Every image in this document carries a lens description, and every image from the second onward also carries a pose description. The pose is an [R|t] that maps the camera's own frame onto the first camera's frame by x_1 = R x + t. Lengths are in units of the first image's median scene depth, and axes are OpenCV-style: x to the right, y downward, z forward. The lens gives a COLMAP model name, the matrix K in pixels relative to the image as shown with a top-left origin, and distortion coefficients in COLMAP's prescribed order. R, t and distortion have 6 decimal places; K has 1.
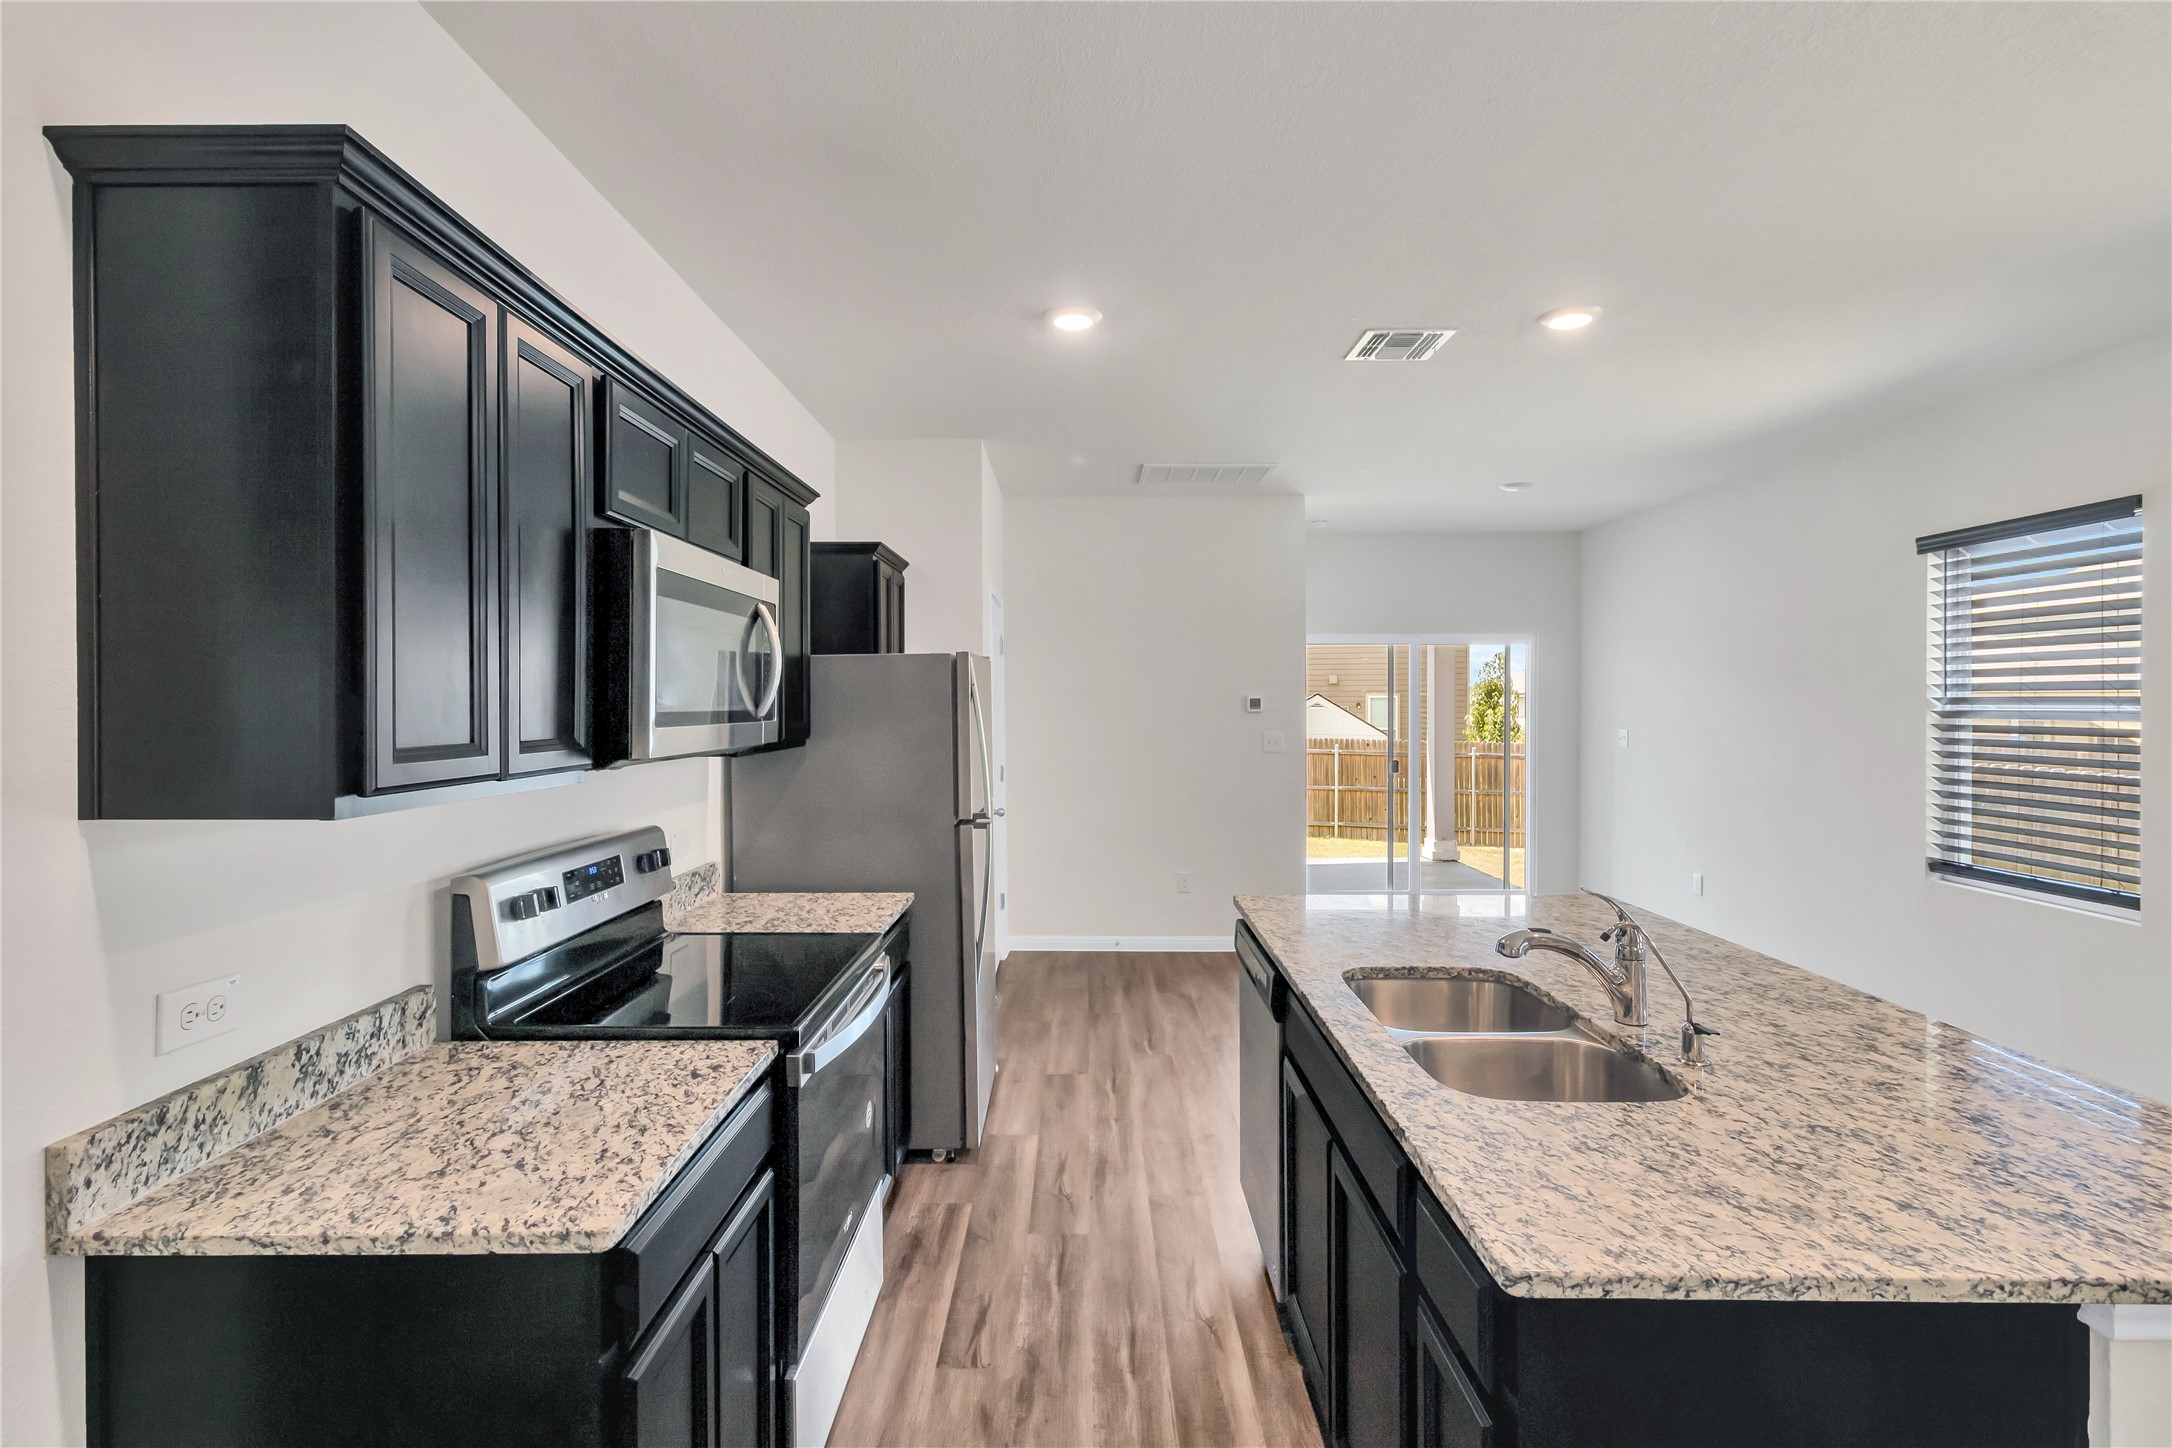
lens RADIAL K [[1035.4, 0, 1095.9], [0, 1035.4, 705.2], [0, 0, 1]] dist [-0.001217, 0.000368]
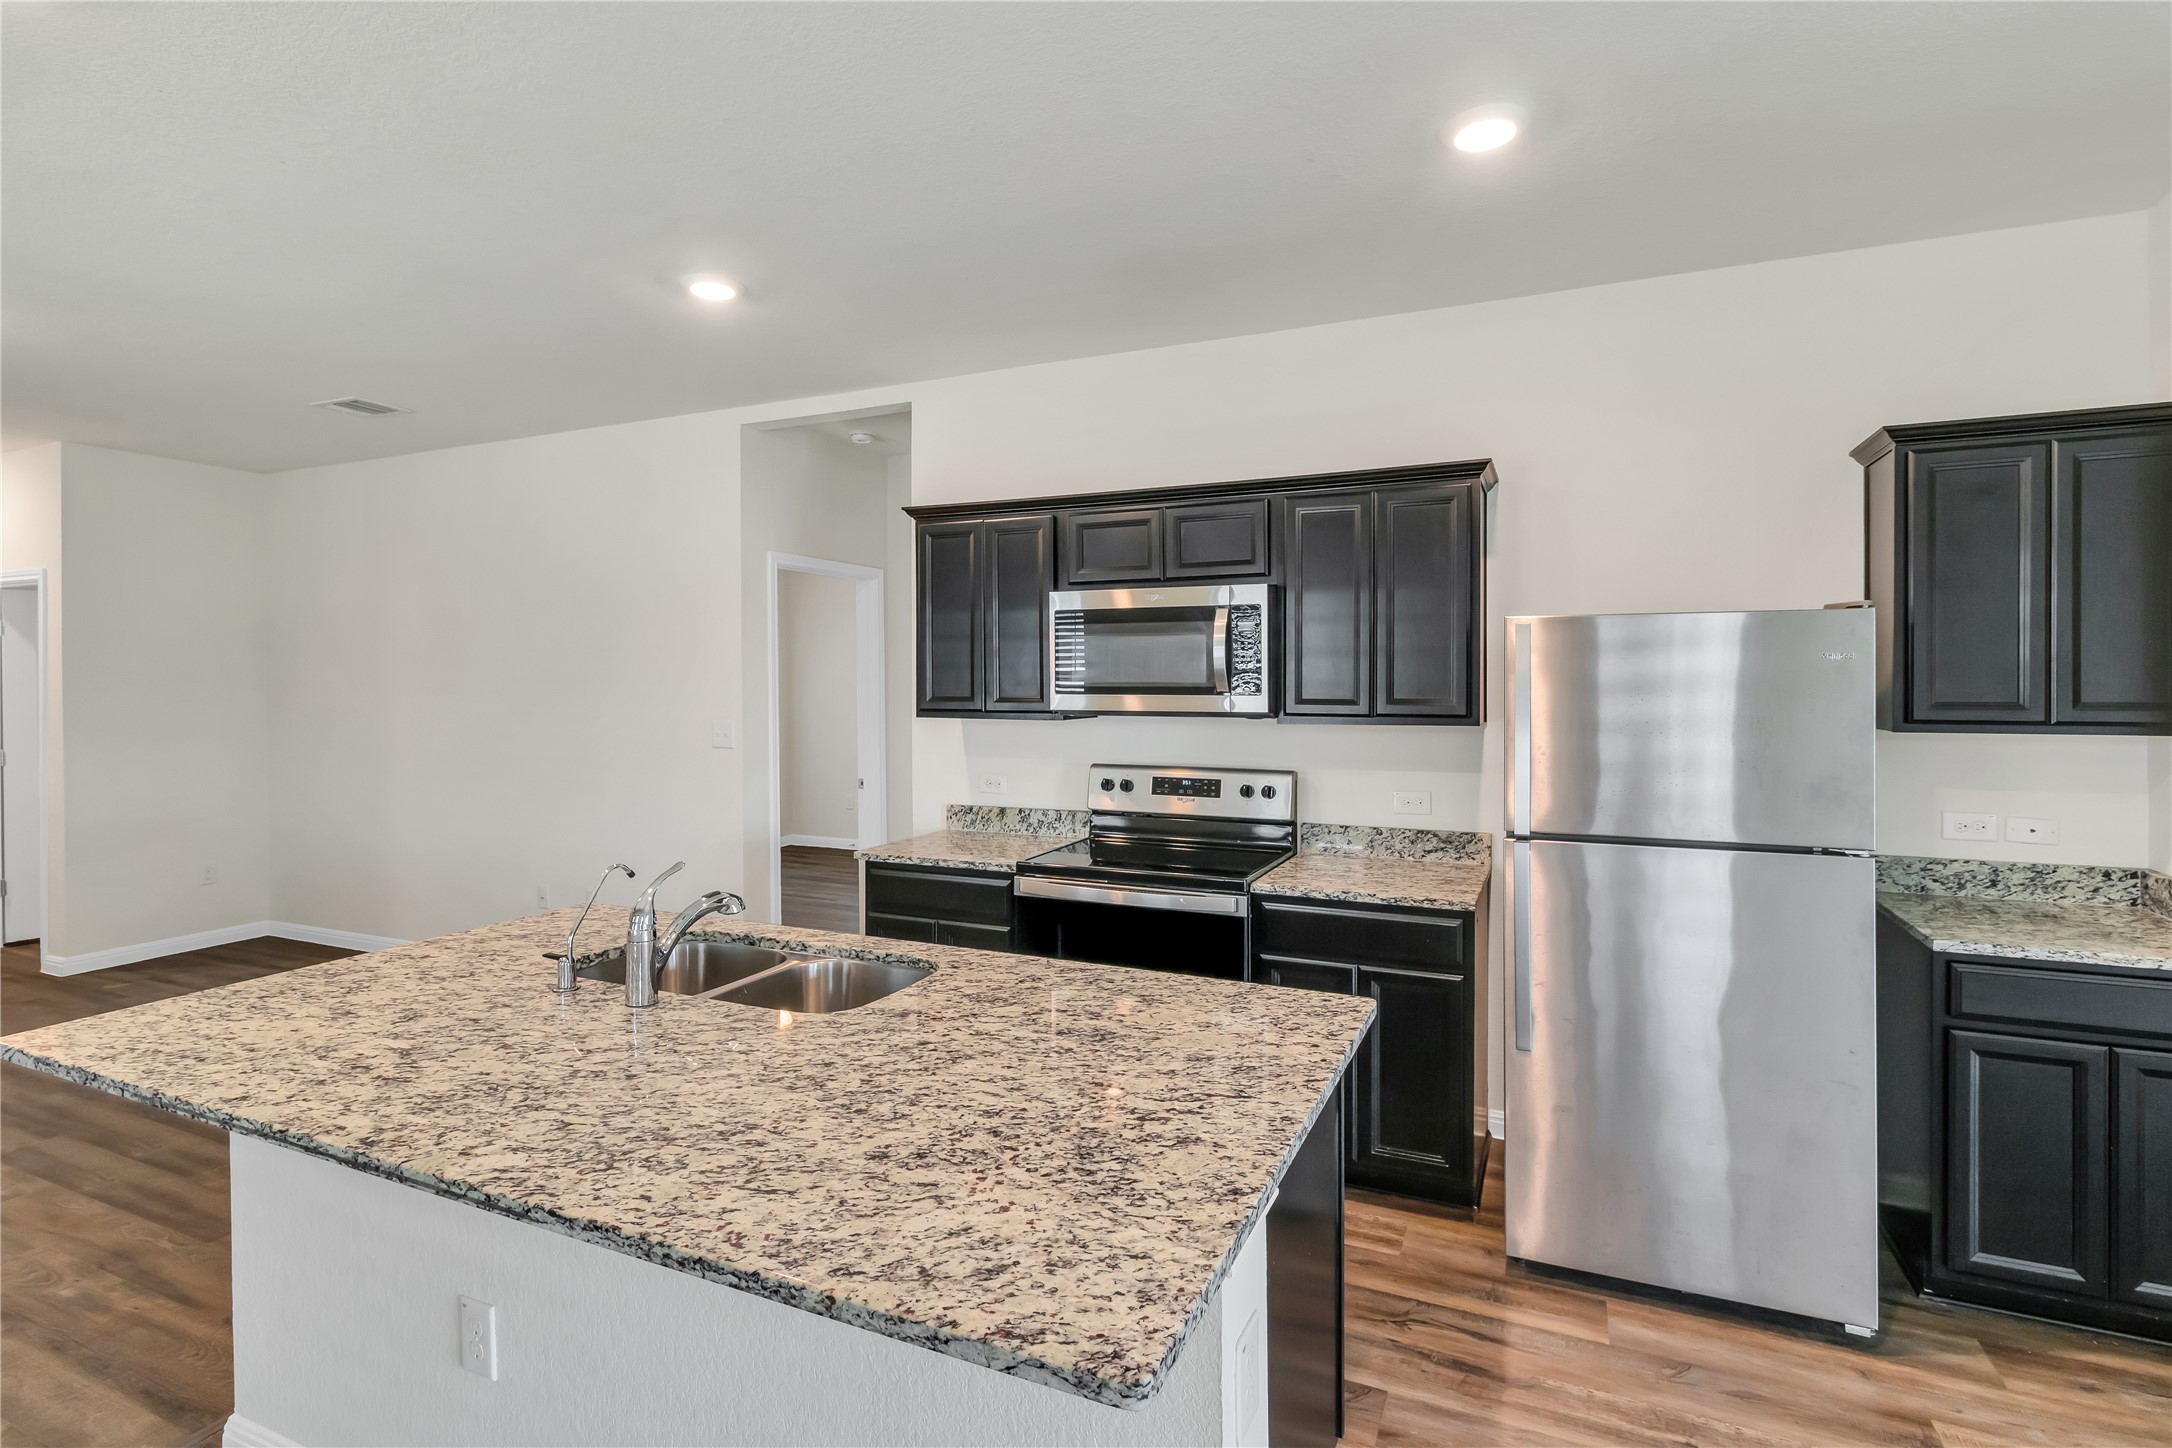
lens RADIAL K [[1035.4, 0, 1095.9], [0, 1035.4, 705.2], [0, 0, 1]] dist [-0.001217, 0.000368]
pose [[-0.424489, 0.023392, -0.905131, 1.463865], [-0.000723, 0.999657, 0.026174, -0.009318], [0.905433, 0.011765, -0.424326, 2.164893]]
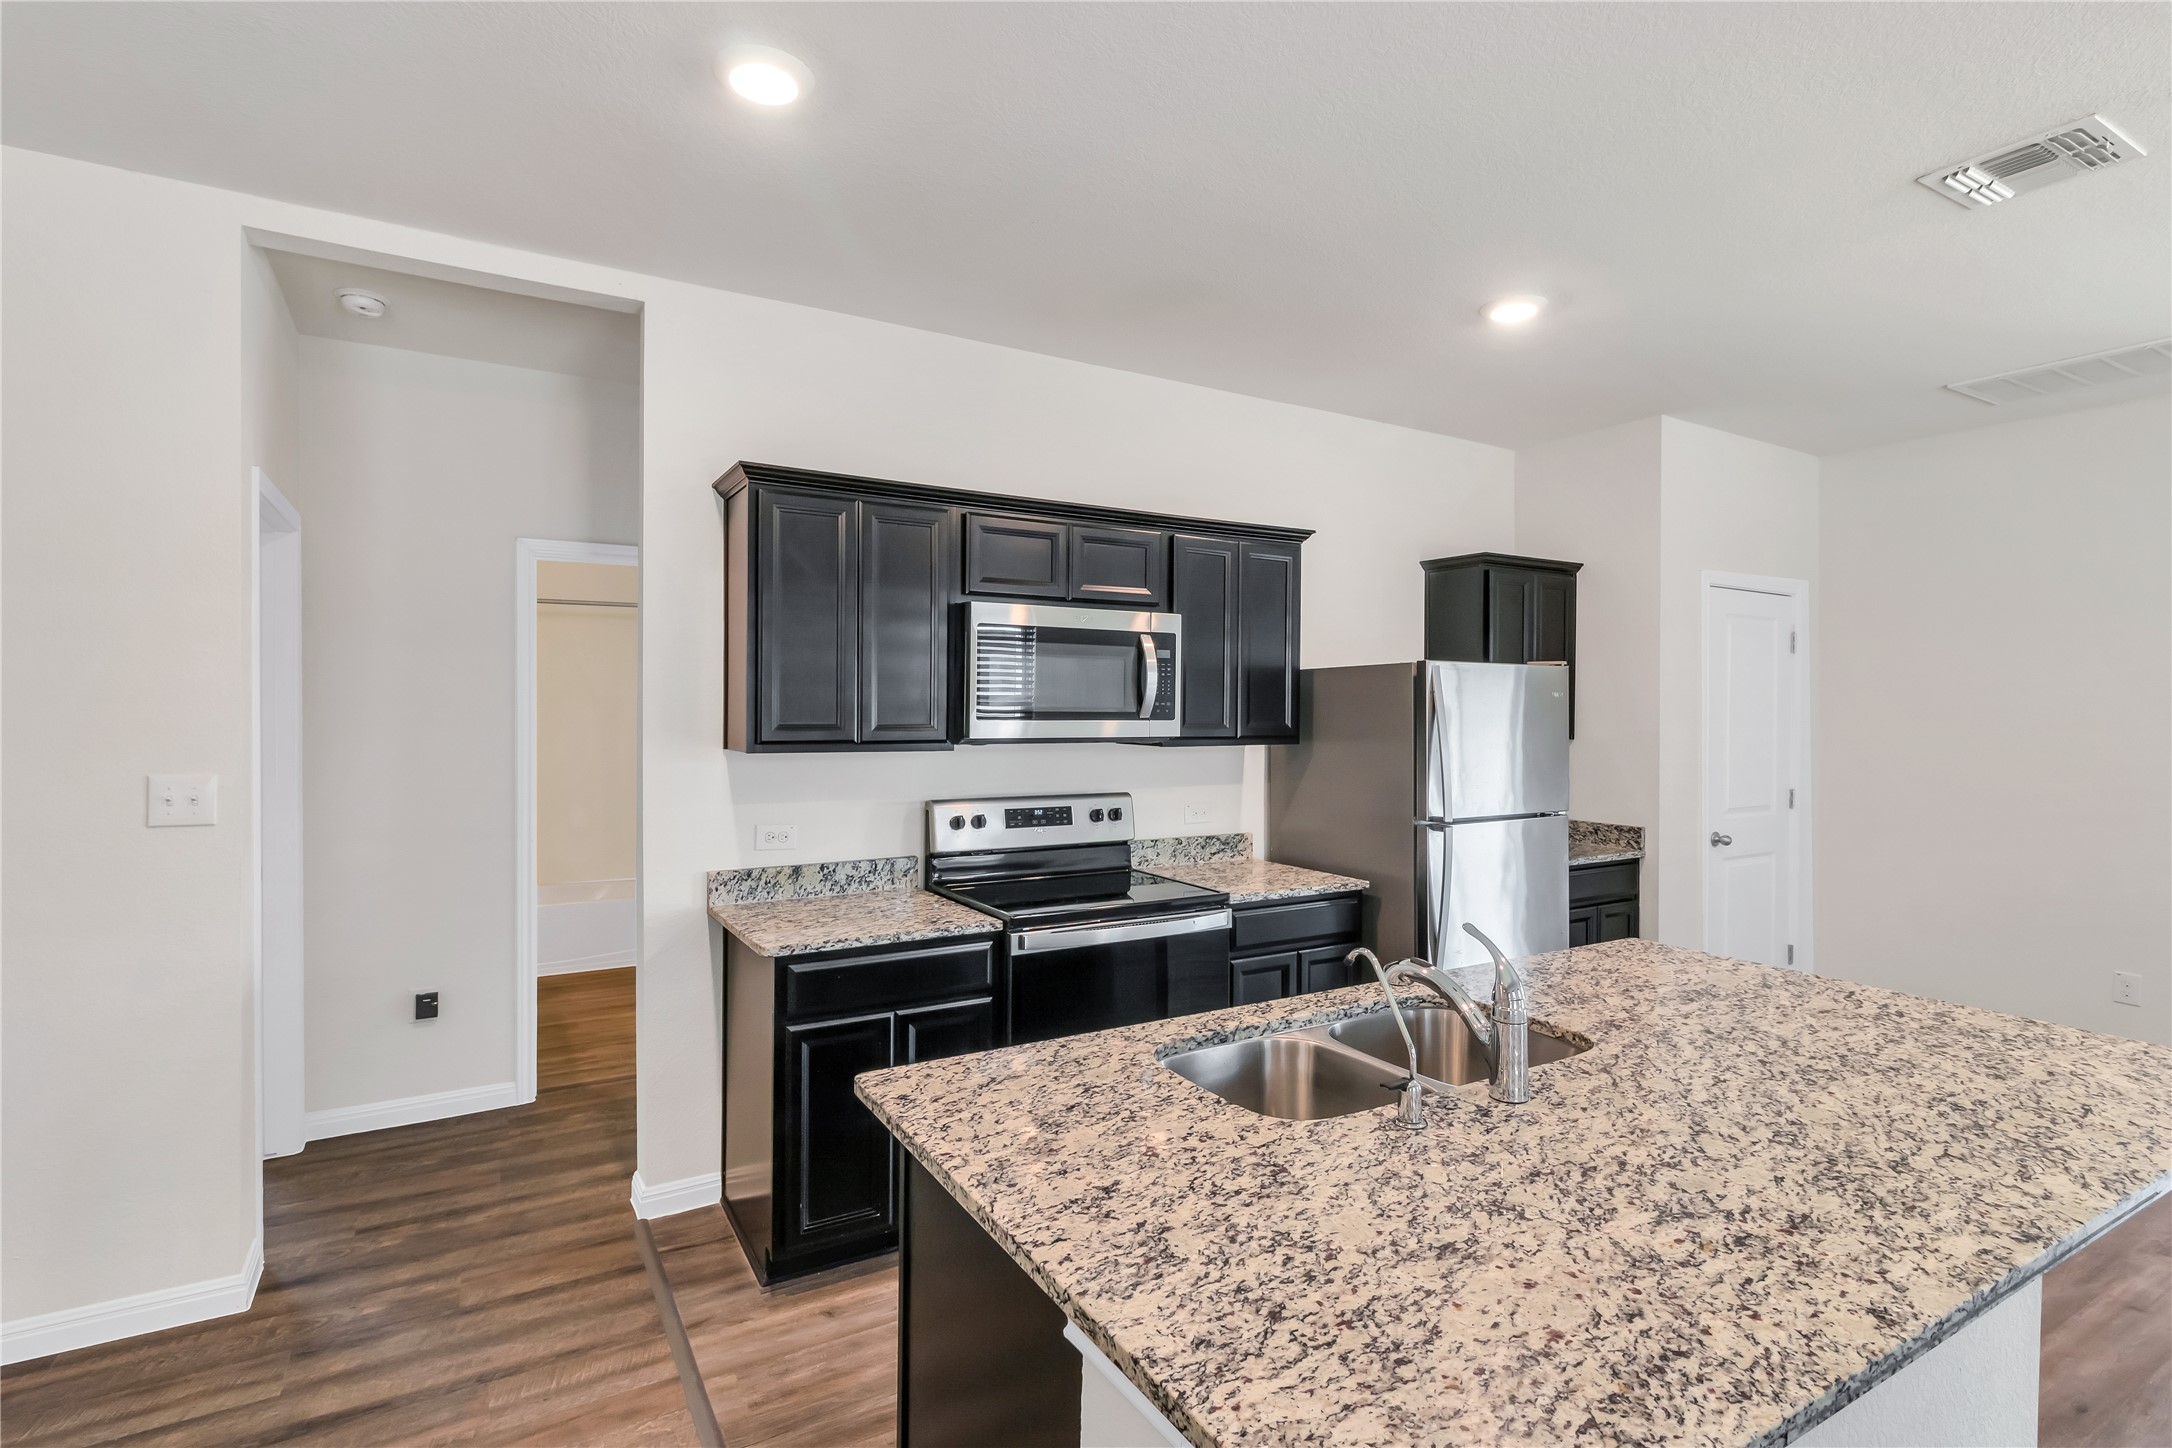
lens RADIAL K [[1056.8, 0, 1059.8], [0, 1056.8, 724.3], [0, 0, 1]] dist [0.001699, 0.000133]
pose [[0.493818, 0.018443, -0.869370, 1.268833], [-0.010200, 0.999829, 0.015416, 0.001061], [0.869505, 0.001255, 0.493922, 0.329504]]
